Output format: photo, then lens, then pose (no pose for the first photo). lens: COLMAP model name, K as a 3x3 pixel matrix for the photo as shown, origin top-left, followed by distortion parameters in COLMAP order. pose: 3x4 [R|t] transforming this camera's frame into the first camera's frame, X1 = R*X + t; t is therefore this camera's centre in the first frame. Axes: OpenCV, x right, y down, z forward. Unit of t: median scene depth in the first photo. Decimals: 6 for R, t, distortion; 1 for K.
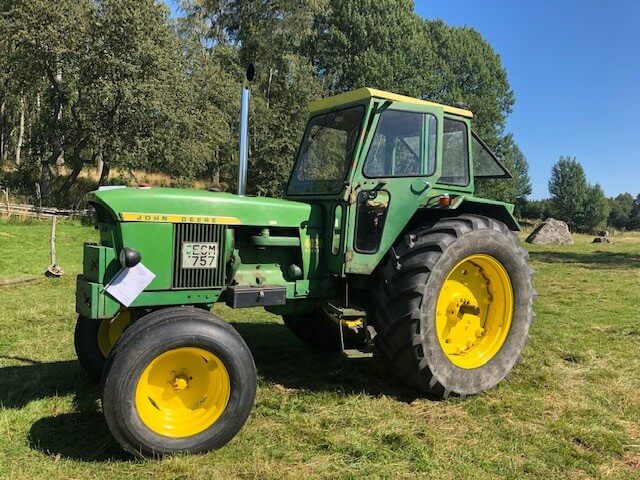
lens RADIAL K [[519.5, 0, 317.4], [0, 519.5, 246.9], [0, 0, 1]] dist [0.033158, -0.034190]
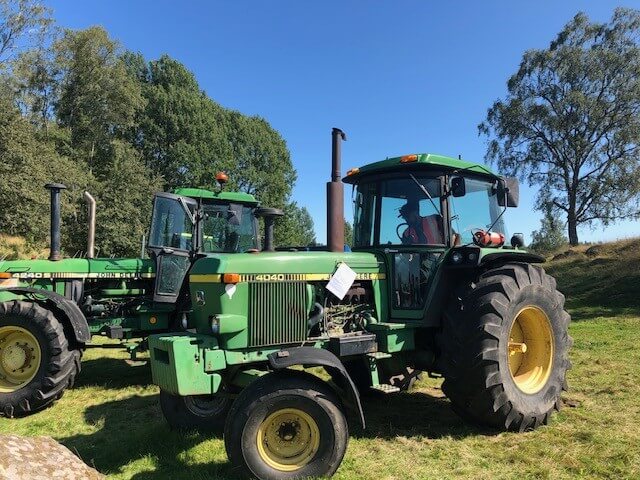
lens RADIAL K [[519.5, 0, 324.1], [0, 519.5, 252.4], [0, 0, 1]] dist [0.033158, -0.034190]
pose [[0.937970, -0.016182, 0.346338, -0.022478], [0.045015, 0.996139, -0.075371, 0.019888], [-0.343781, 0.086287, 0.935077, -0.326750]]
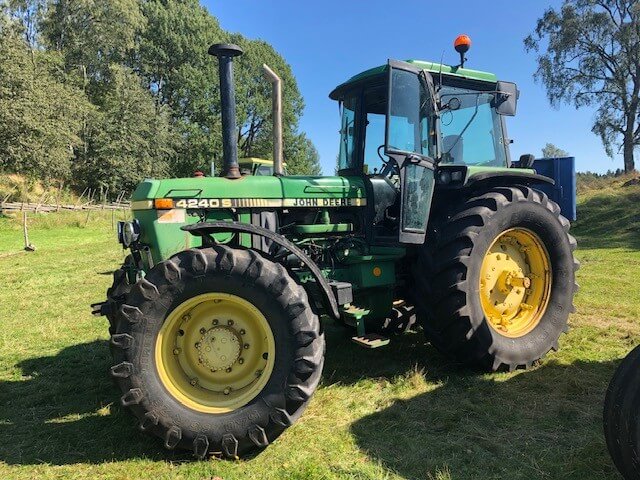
lens RADIAL K [[519.5, 0, 326.0], [0, 519.5, 244.1], [0, 0, 1]] dist [0.033158, -0.034190]
pose [[0.926863, -0.075061, 0.367819, -0.073146], [0.068071, 0.997168, 0.031961, 0.016039], [-0.369177, -0.004585, 0.929348, -0.226261]]
